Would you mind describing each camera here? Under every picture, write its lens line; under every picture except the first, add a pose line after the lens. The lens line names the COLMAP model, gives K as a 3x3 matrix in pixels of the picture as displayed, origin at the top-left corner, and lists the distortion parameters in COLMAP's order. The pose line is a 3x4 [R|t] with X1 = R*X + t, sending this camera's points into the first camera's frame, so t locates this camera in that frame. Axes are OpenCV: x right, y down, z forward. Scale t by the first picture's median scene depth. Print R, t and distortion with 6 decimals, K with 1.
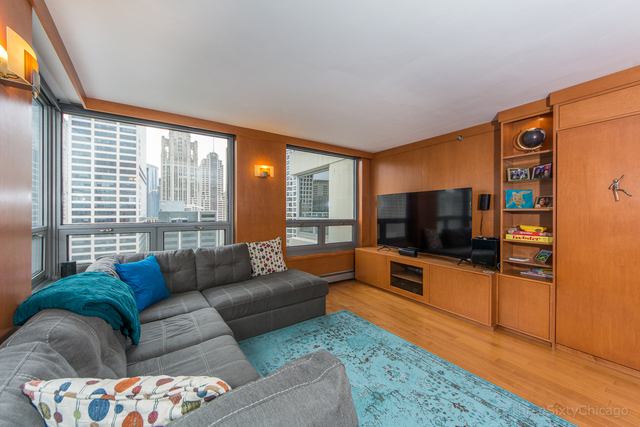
lens RADIAL K [[240.9, 0, 334.4], [0, 240.9, 213.3], [0, 0, 1]] dist [-0.001566, -0.000862]
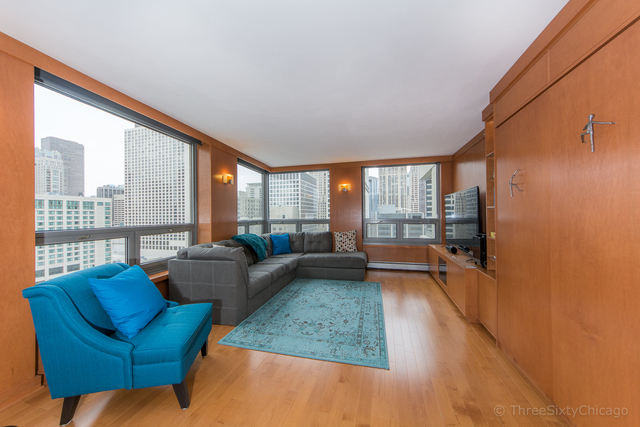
lens RADIAL K [[240.9, 0, 321.8], [0, 240.9, 214.2], [0, 0, 1]] dist [-0.001566, -0.000862]
pose [[0.633364, -0.016012, -0.773689, 0.872632], [0.013459, 0.999863, -0.009676, 0.014772], [0.773737, -0.004285, 0.633492, -0.127064]]
